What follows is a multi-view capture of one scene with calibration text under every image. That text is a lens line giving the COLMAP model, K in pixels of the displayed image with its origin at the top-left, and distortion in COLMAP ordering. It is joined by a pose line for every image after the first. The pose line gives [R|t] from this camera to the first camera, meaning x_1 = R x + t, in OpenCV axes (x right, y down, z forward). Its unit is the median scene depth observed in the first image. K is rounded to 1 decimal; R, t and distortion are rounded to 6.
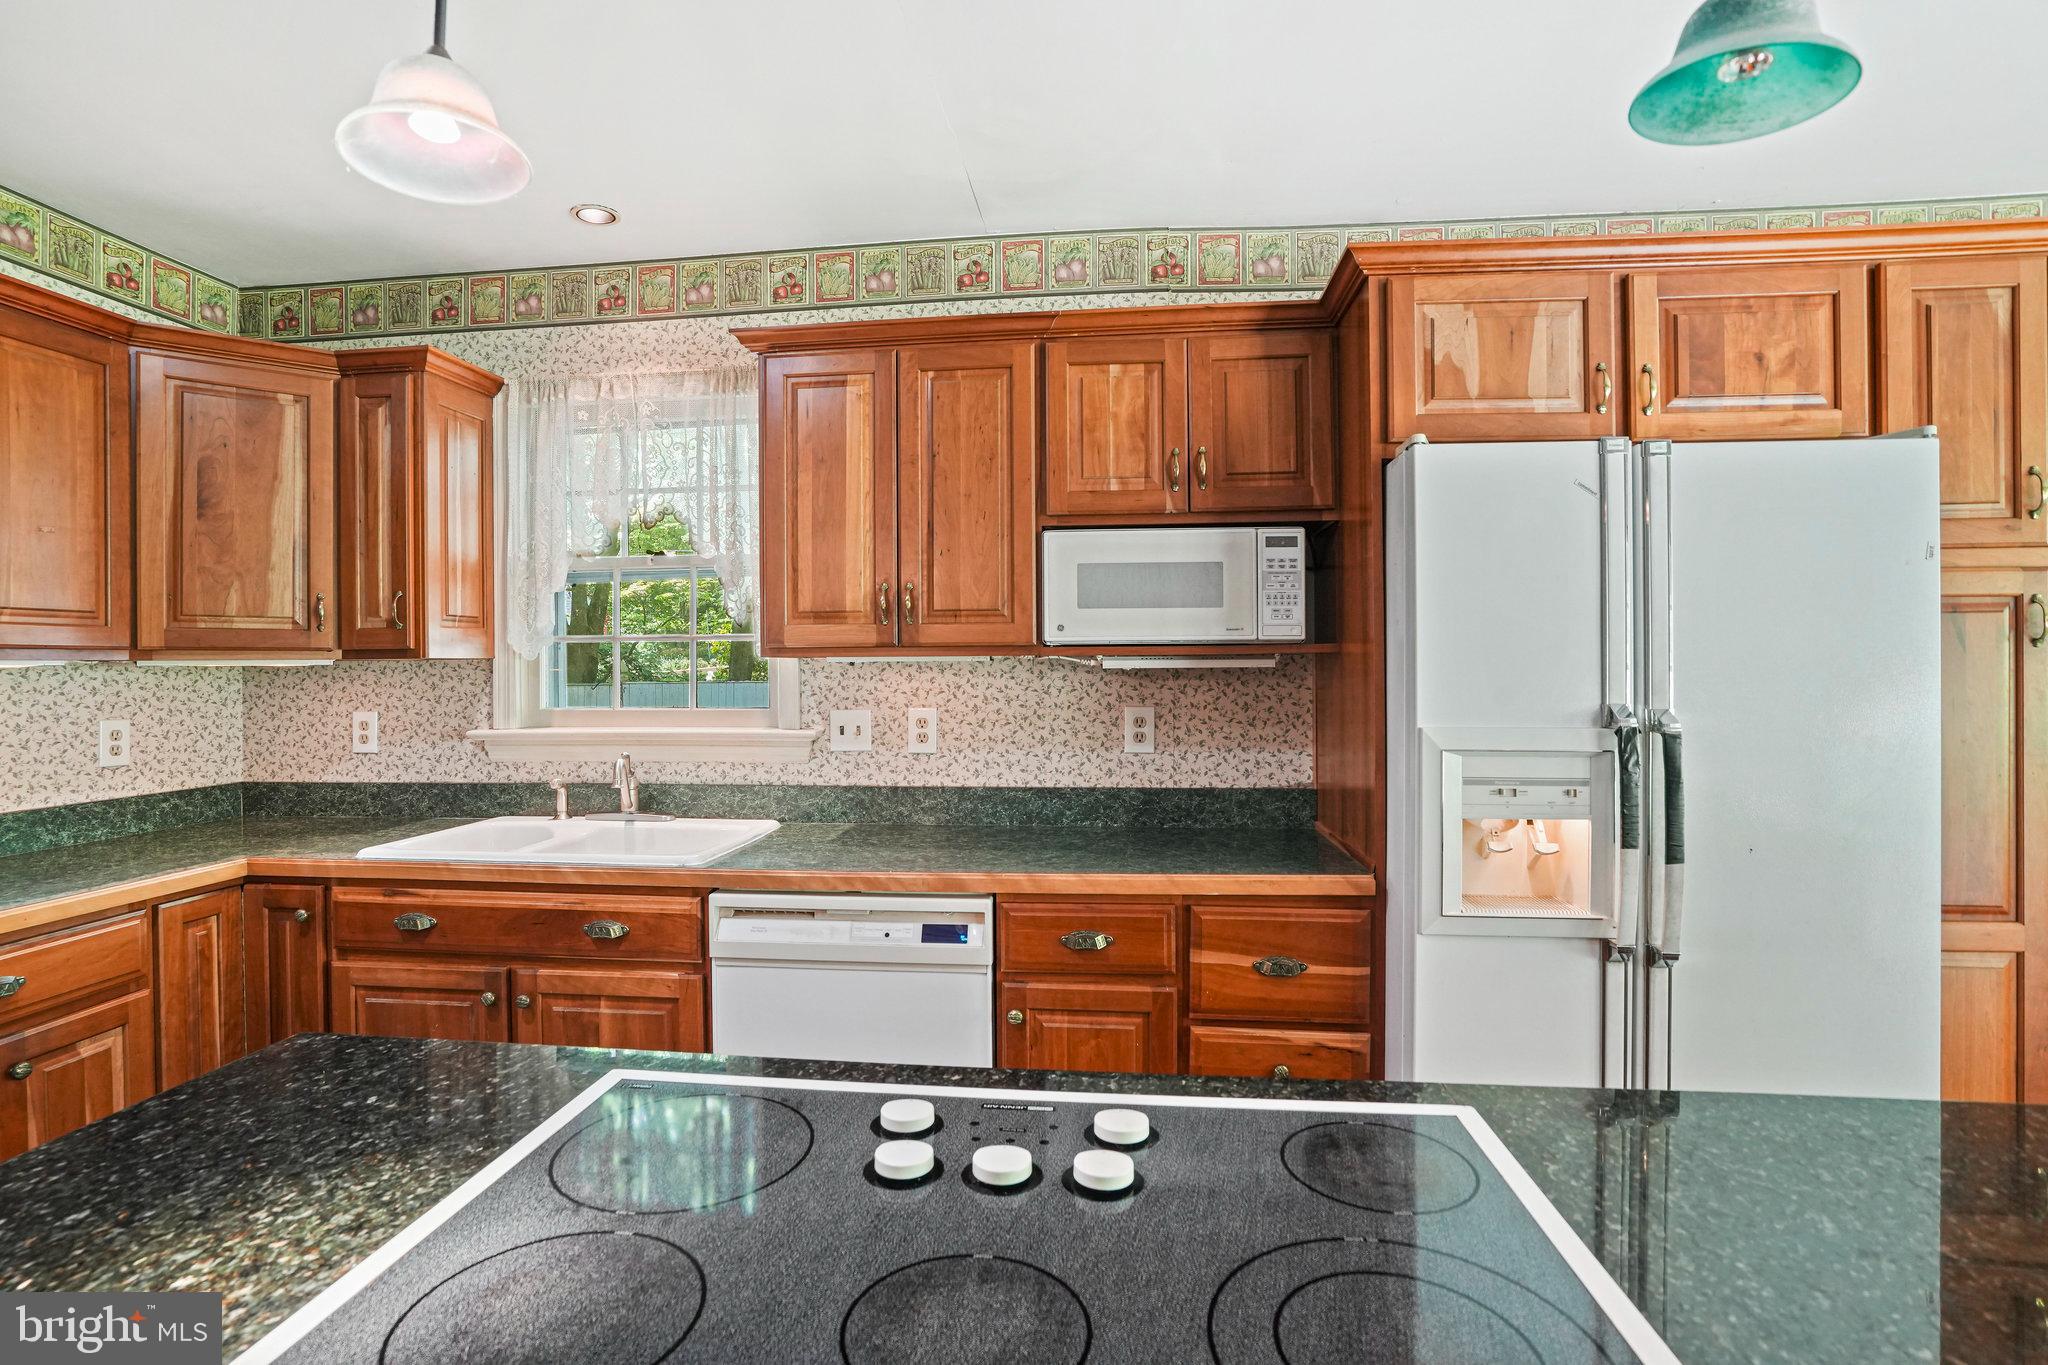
lens RADIAL K [[990.3, 0, 1018.8], [0, 990.3, 670.0], [0, 0, 1]] dist [-0.036846, 0.011309]
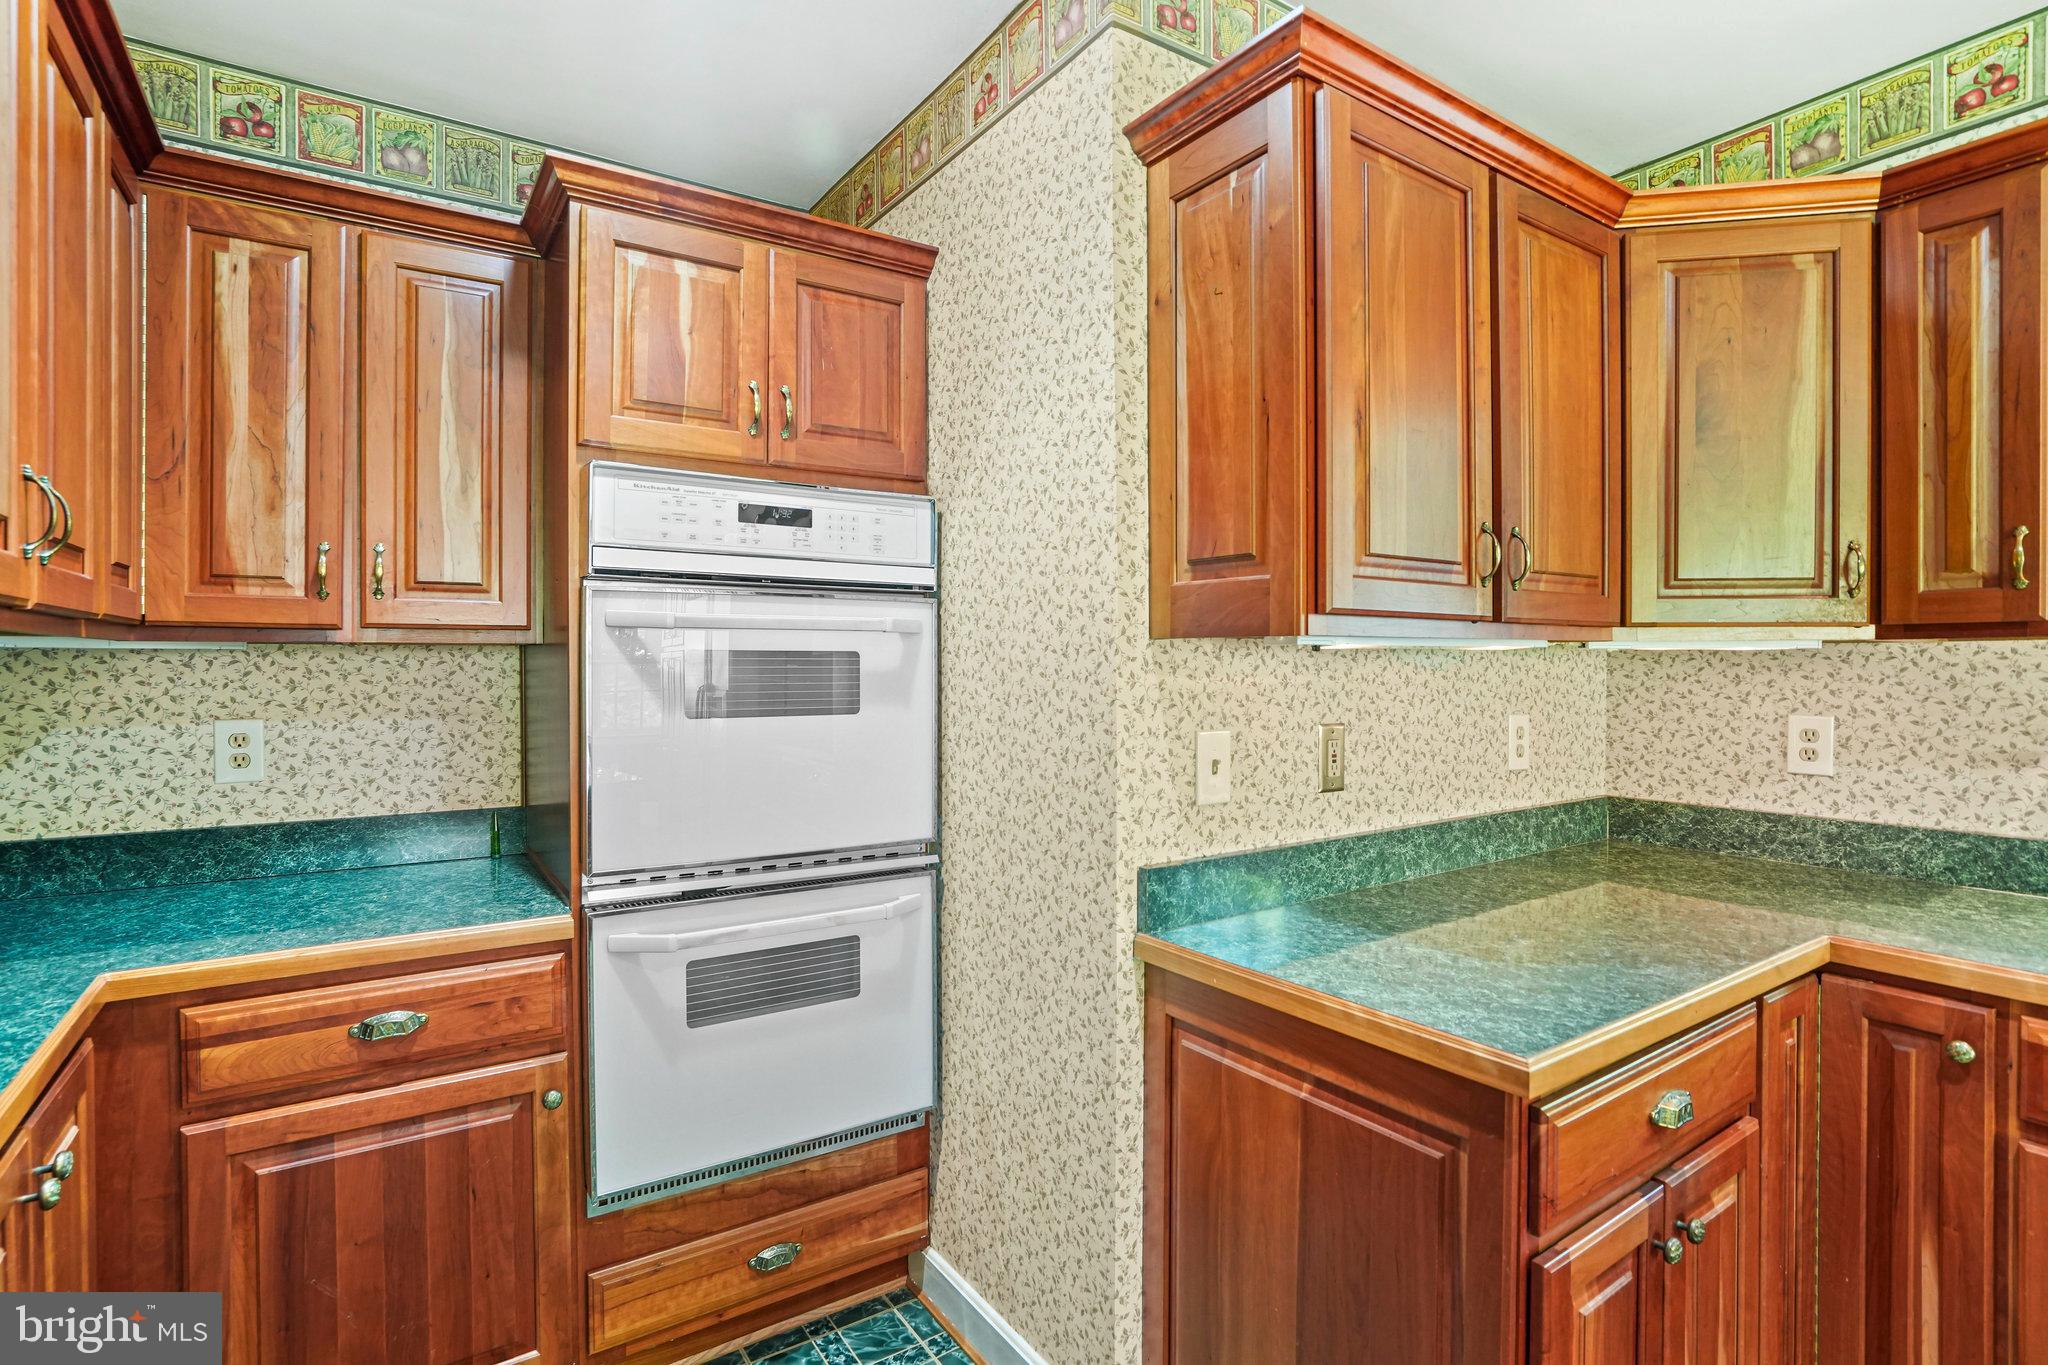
lens RADIAL K [[990.3, 0, 1024.3], [0, 990.3, 676.6], [0, 0, 1]] dist [-0.036846, 0.011309]
pose [[0.641125, 0.018990, -0.767202, -0.548066], [-0.008446, 0.999808, 0.017689, 0.007574], [0.767390, -0.004861, 0.641162, 0.128975]]
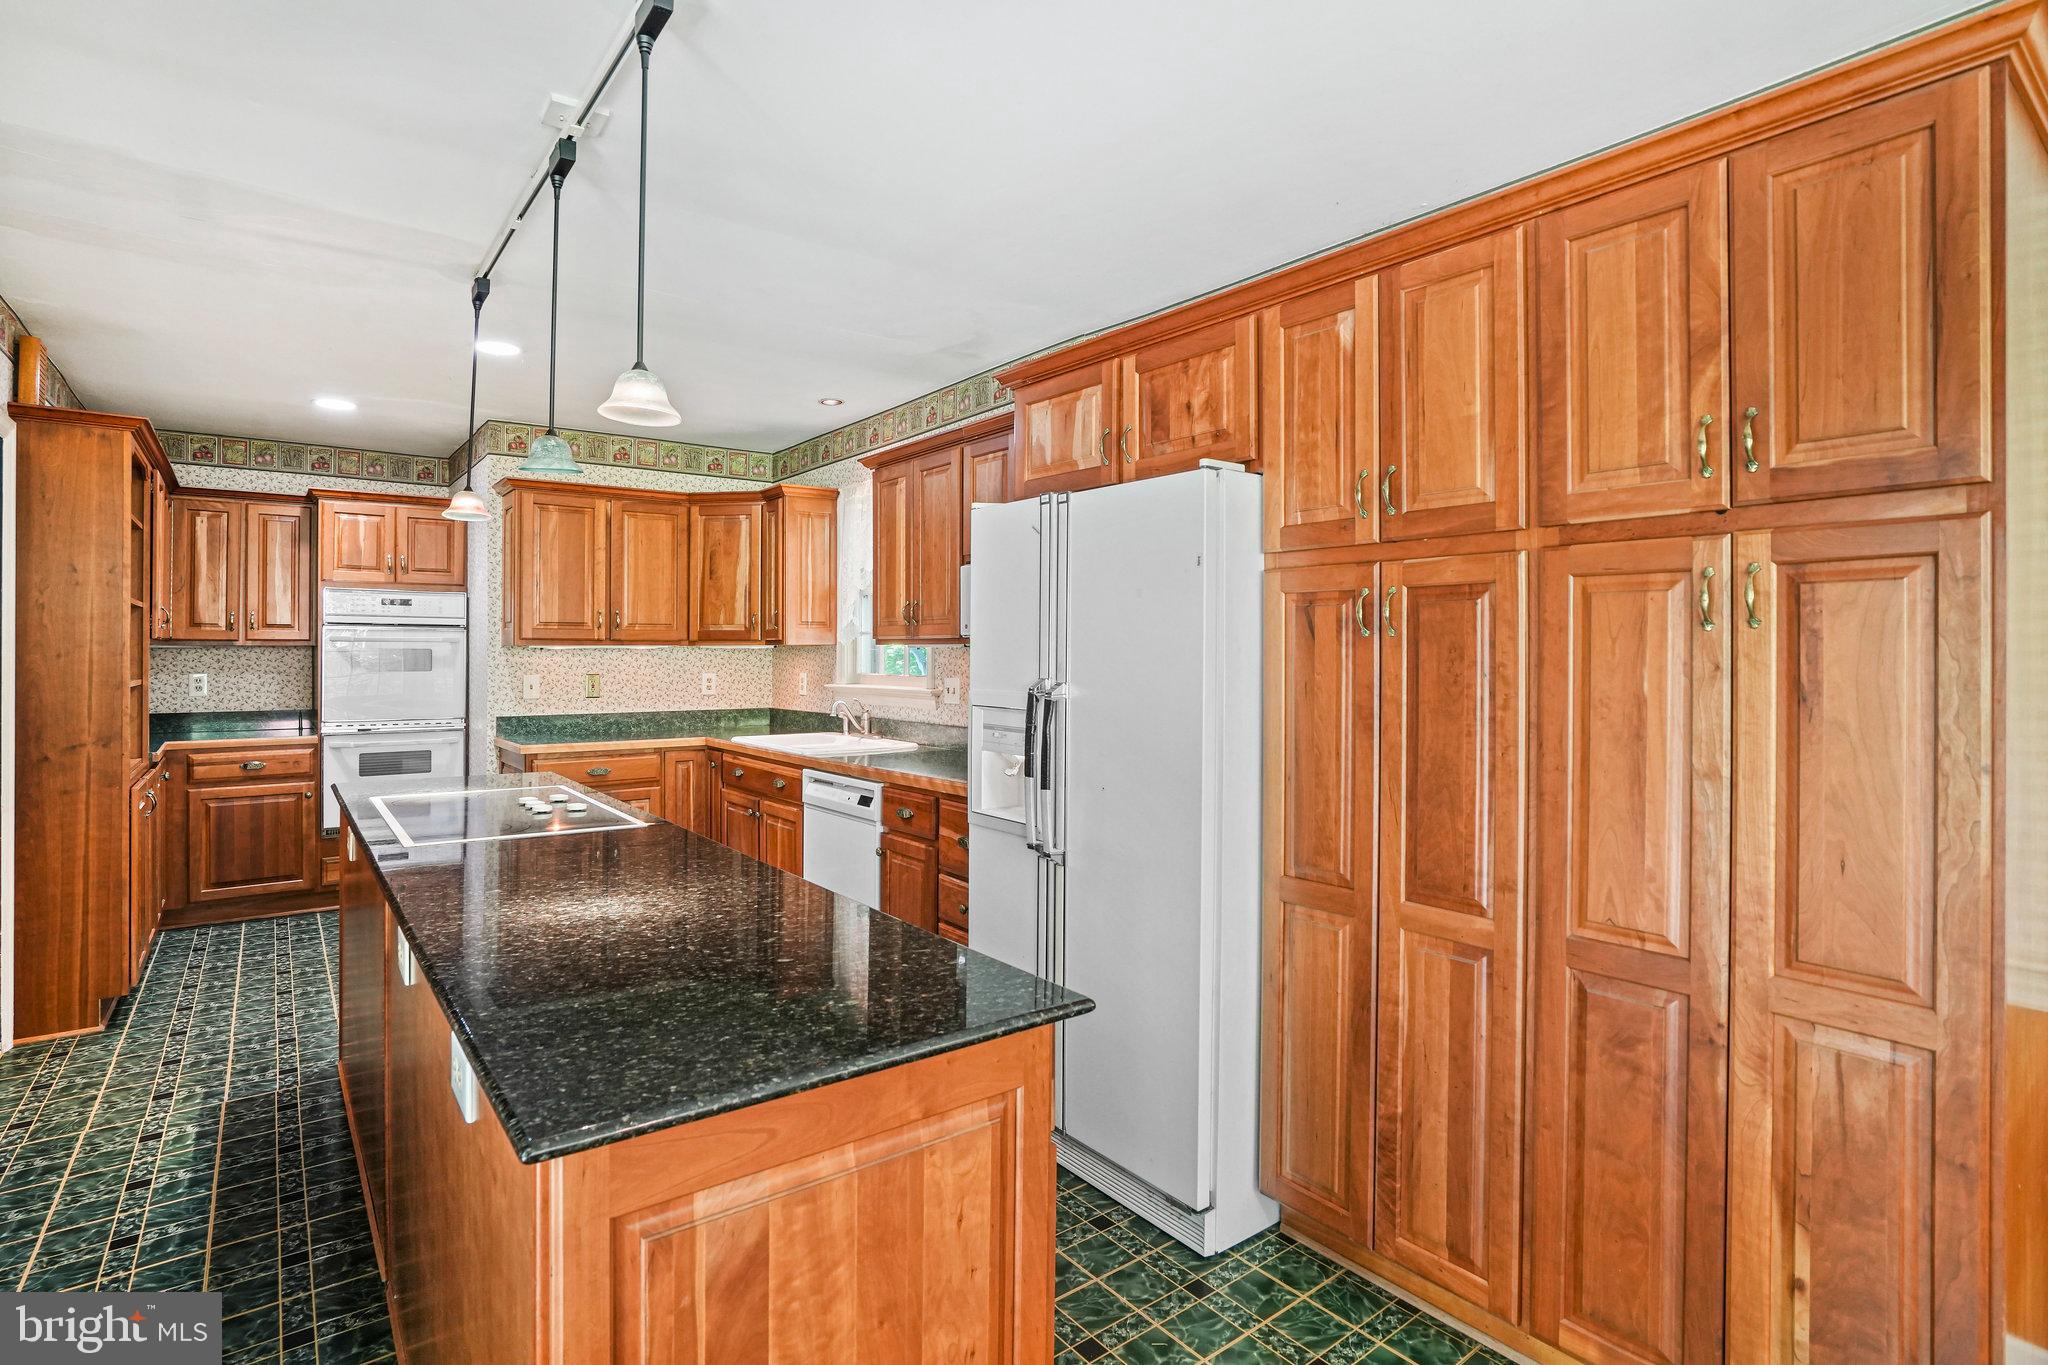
lens RADIAL K [[990.3, 0, 1014.3], [0, 990.3, 651.5], [0, 0, 1]] dist [-0.036846, 0.011309]
pose [[0.694523, 0.006677, -0.719439, 1.080766], [-0.009199, 0.999958, 0.000400, -0.003482], [0.719411, 0.006341, 0.694555, -0.031672]]
